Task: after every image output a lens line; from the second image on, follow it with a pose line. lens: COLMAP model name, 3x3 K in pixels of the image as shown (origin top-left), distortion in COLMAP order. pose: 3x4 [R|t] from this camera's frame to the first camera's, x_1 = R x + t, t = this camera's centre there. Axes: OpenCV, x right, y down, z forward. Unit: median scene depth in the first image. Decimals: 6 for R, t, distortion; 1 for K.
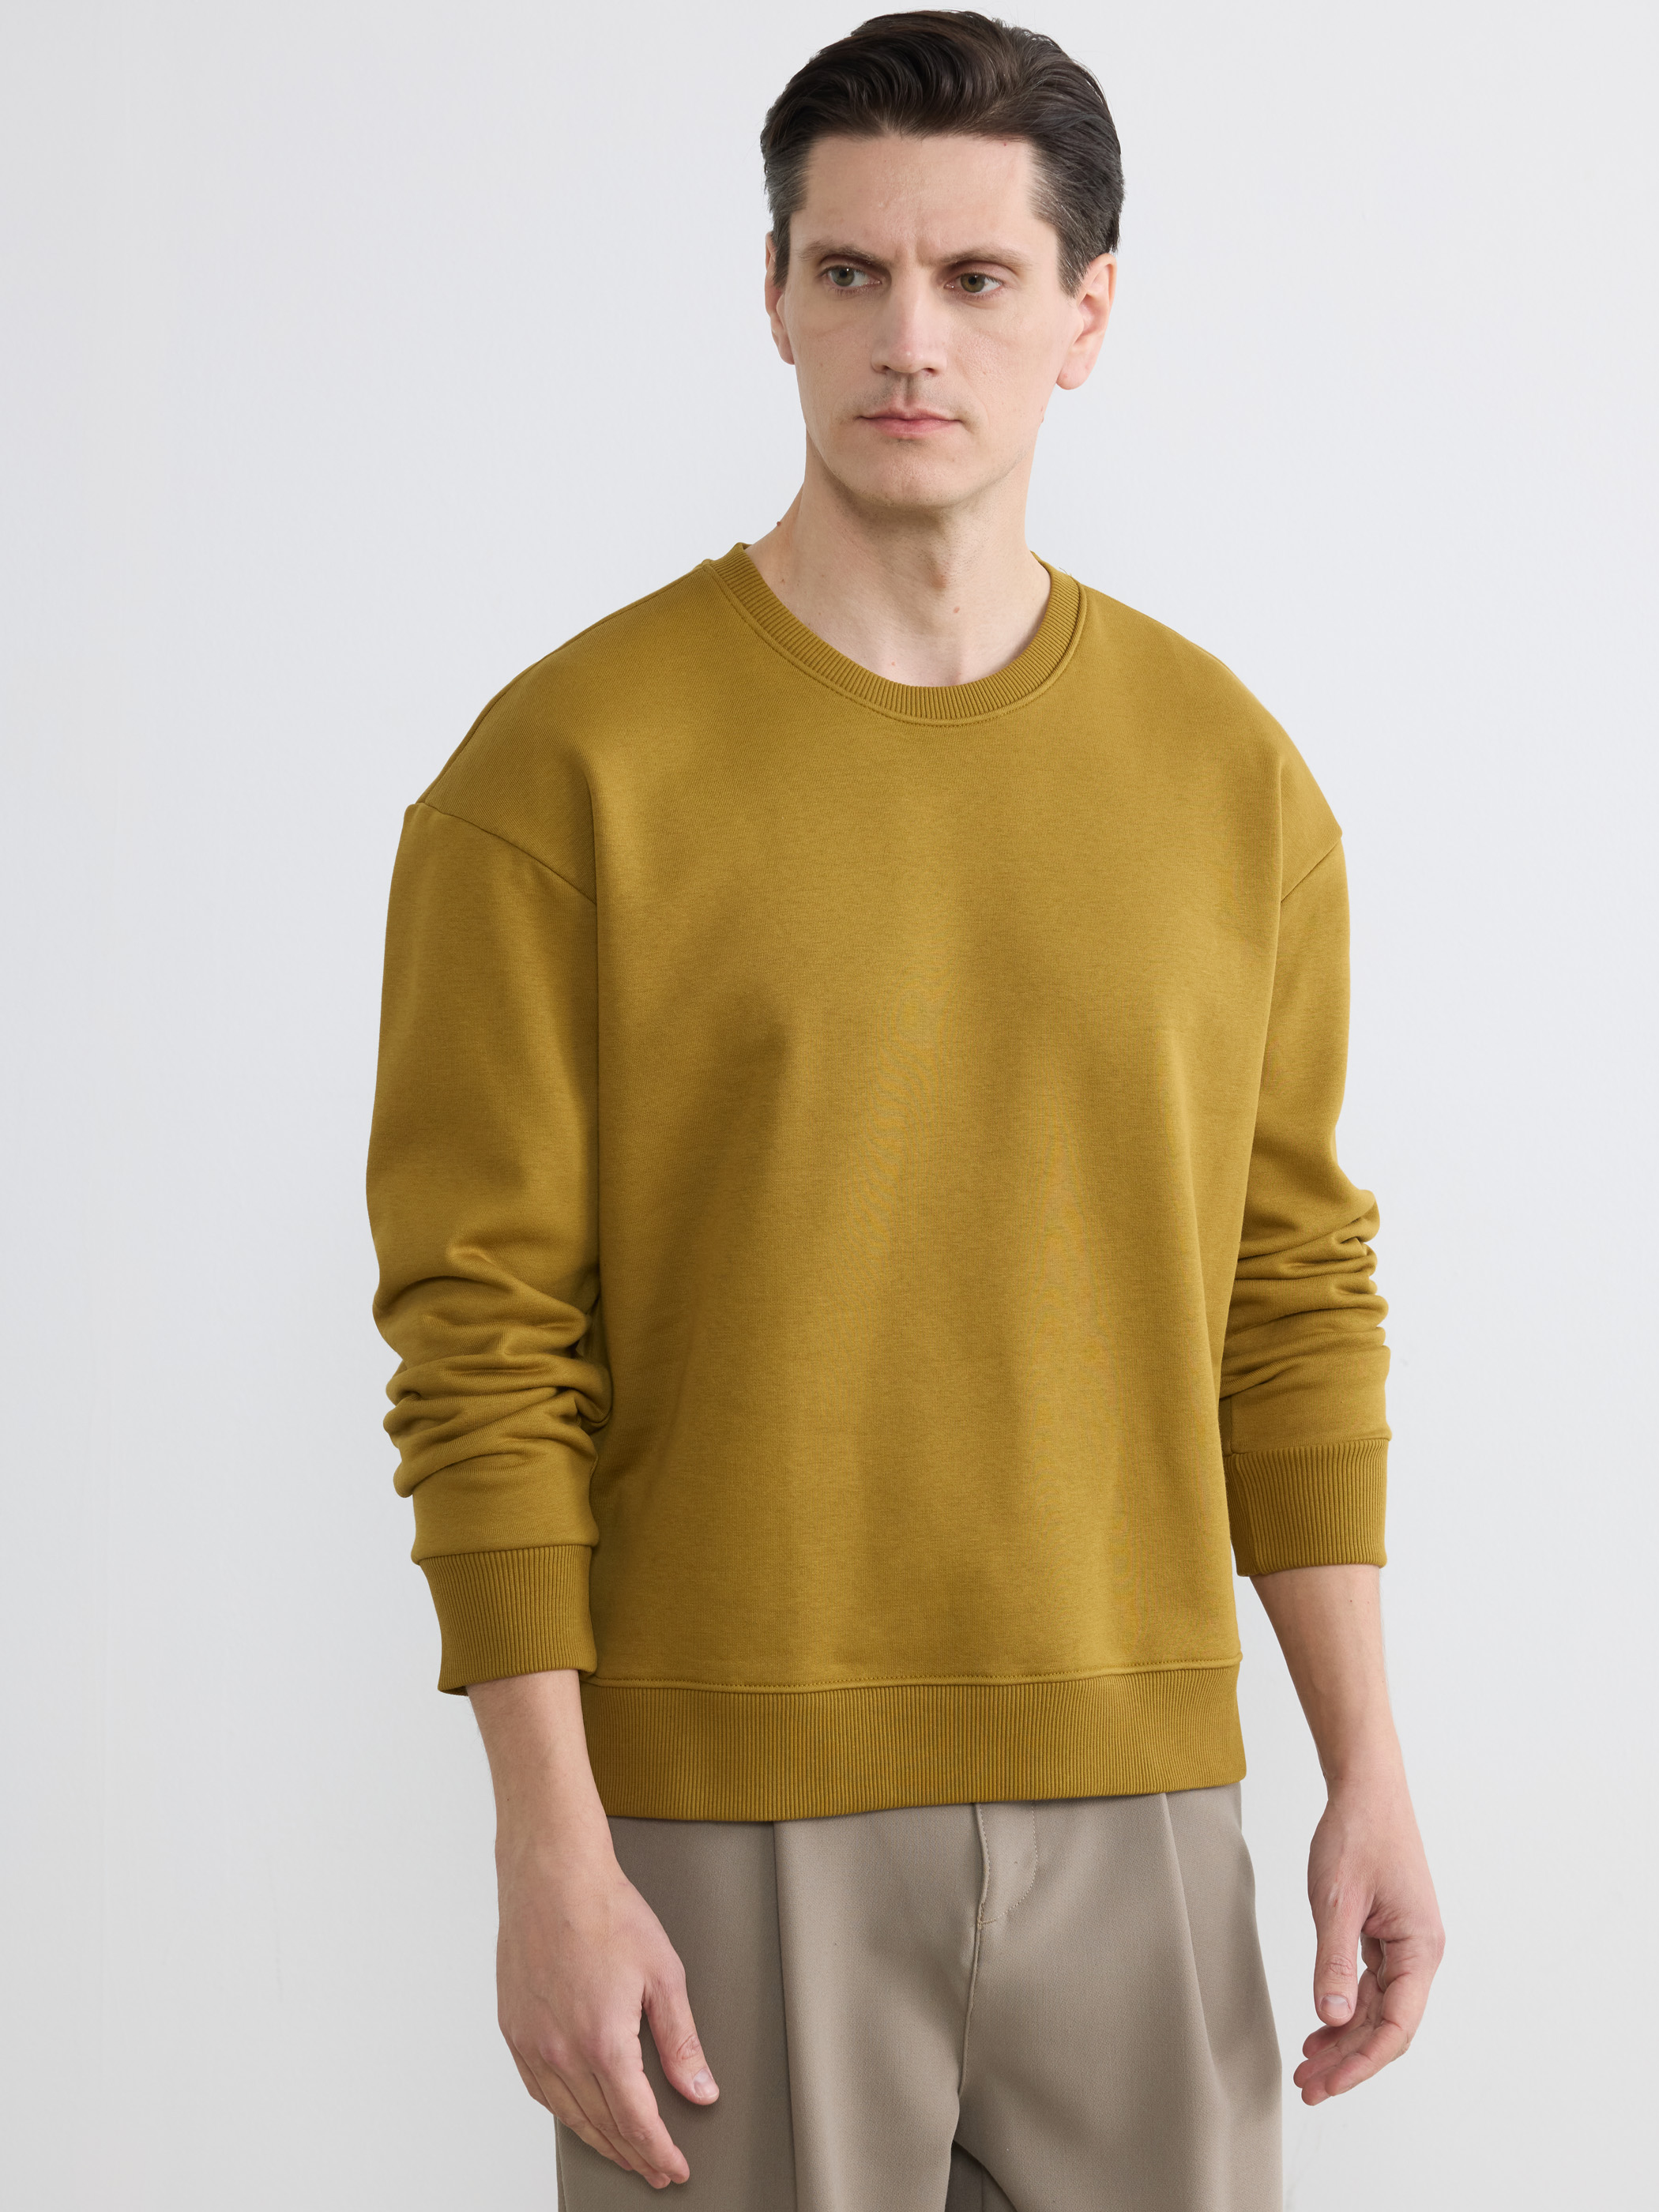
lens RADIAL K [[4322.4, 0, 829.5], [0, 4322.4, 1106.0], [0, 0, 1]] dist [-0.704082, 5.611979]
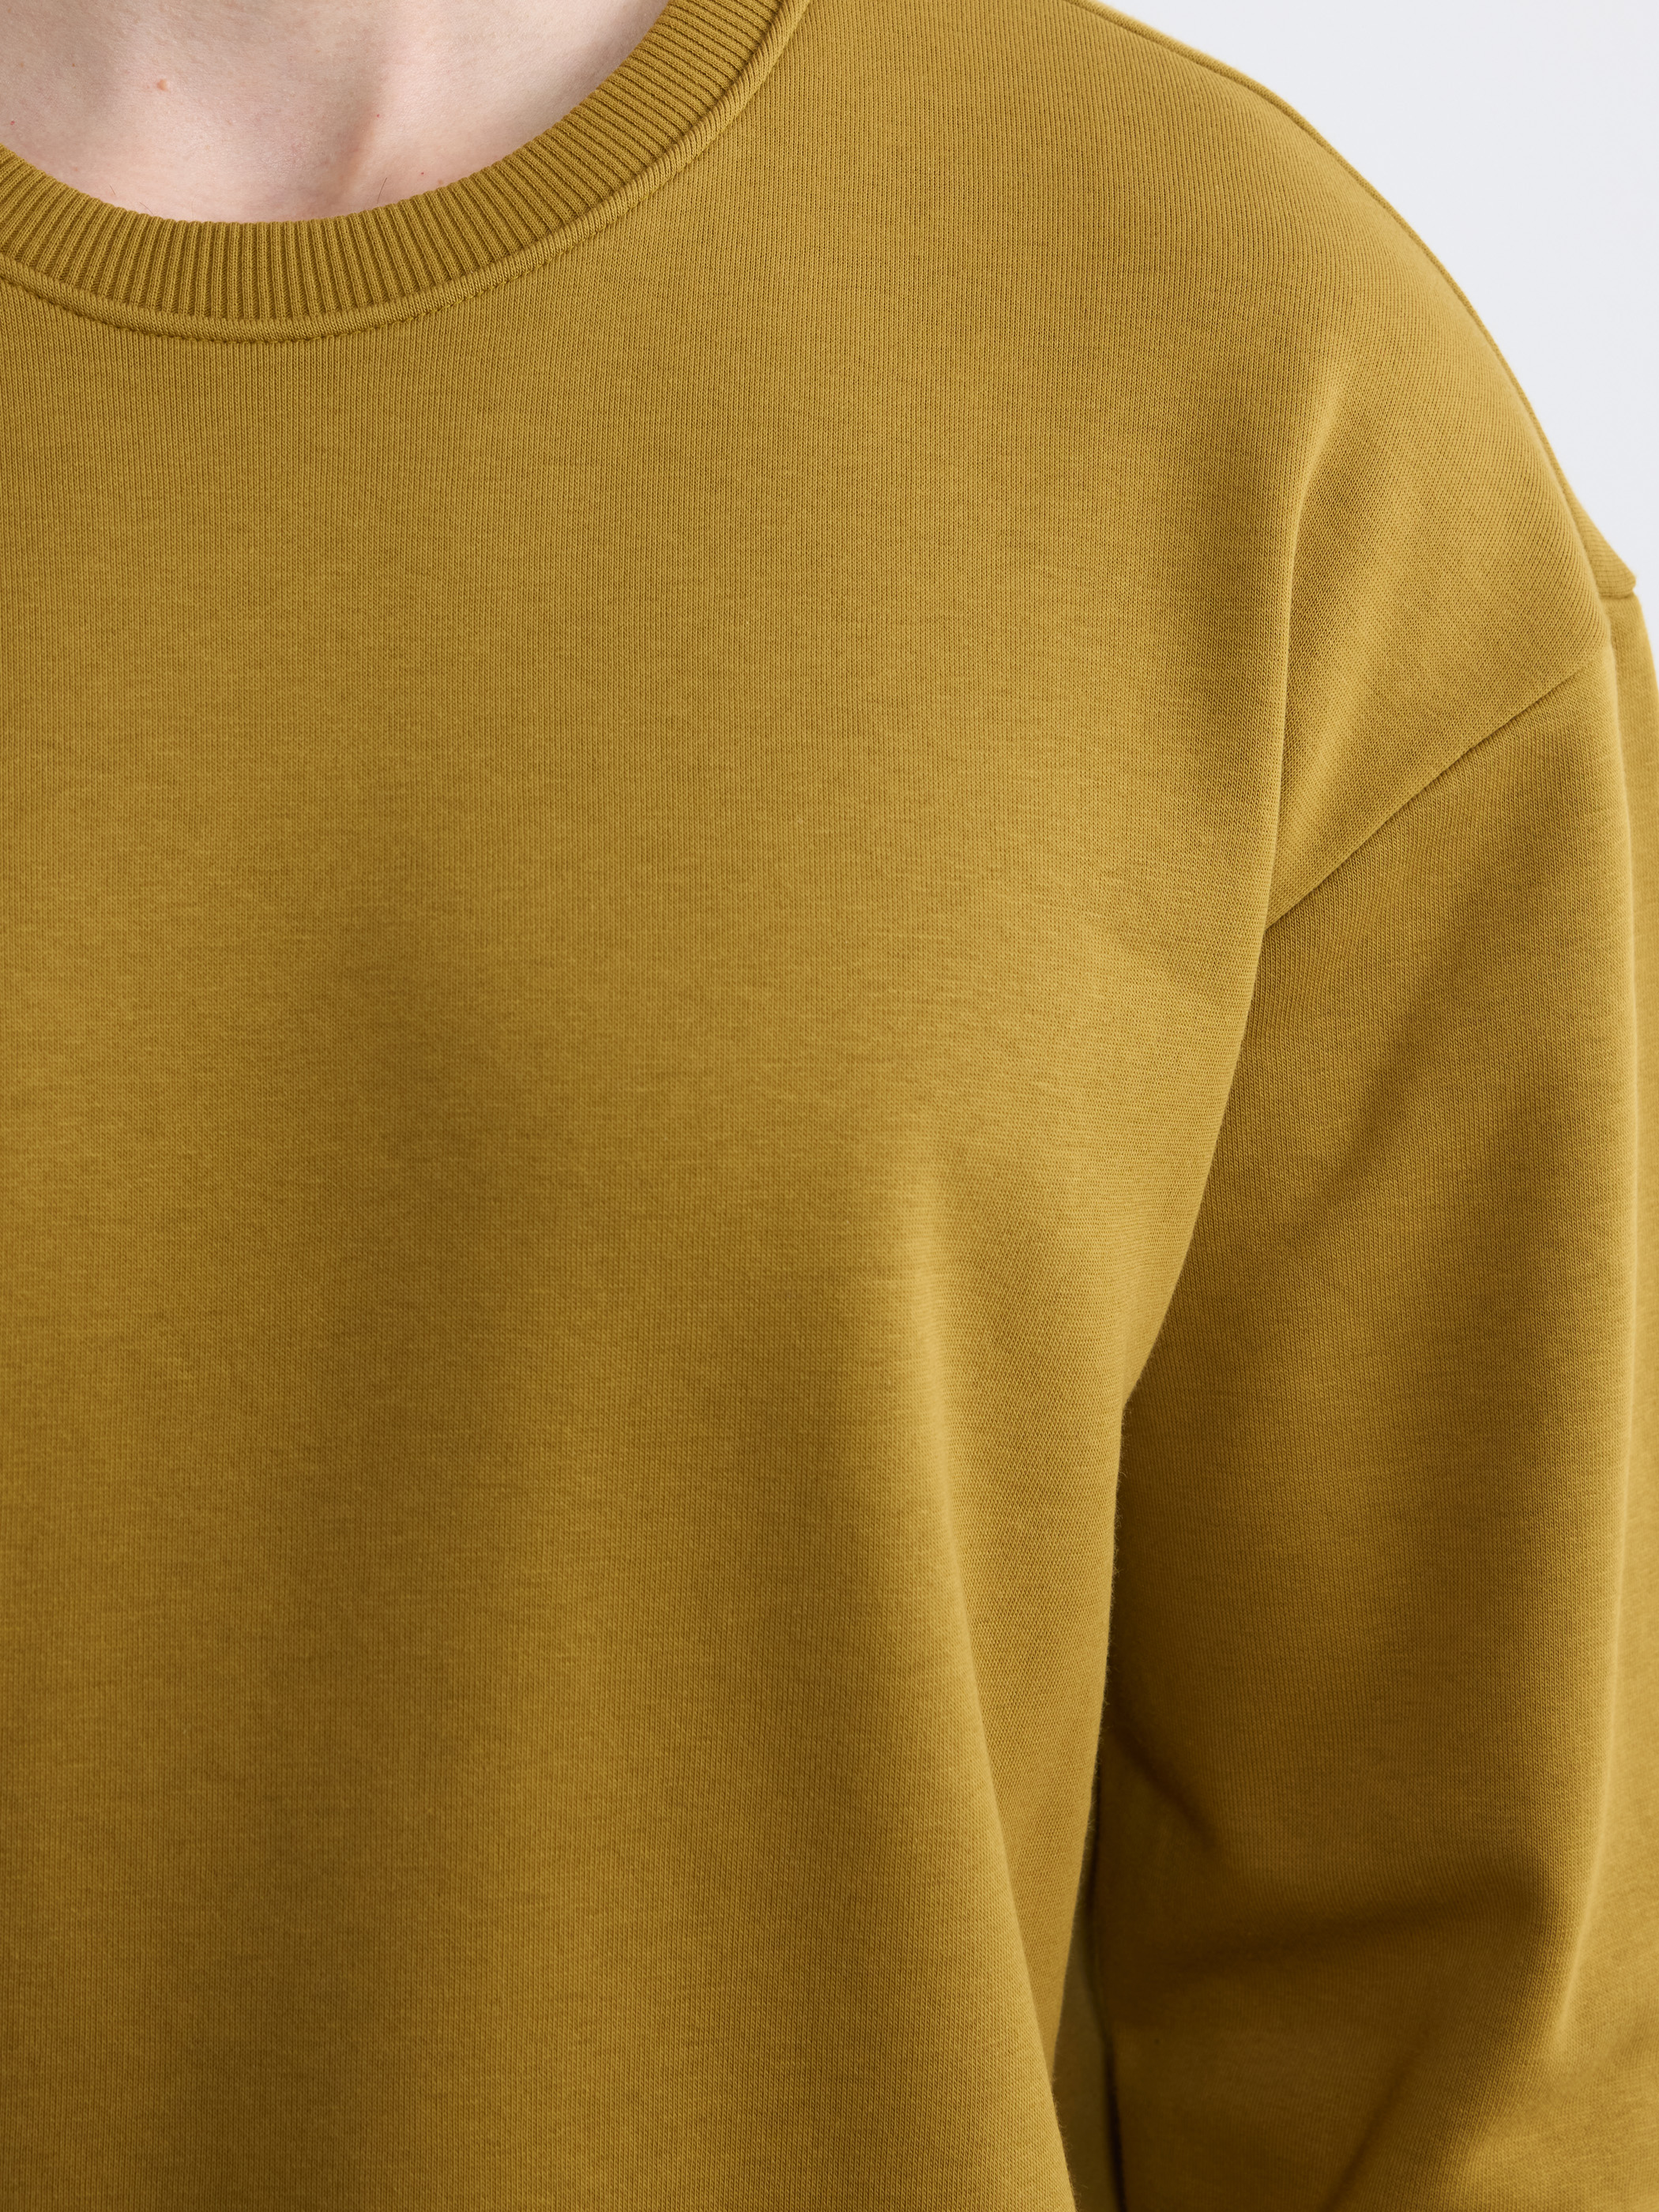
lens RADIAL K [[4322.4, 0, 829.5], [0, 4322.4, 1106.0], [0, 0, 1]] dist [-0.704082, 5.611979]
pose [[0.976343, 0.013115, -0.215830, 0.141549], [-0.003061, 0.998897, 0.046855, -0.044865], [0.216206, -0.045086, 0.975306, 0.691465]]
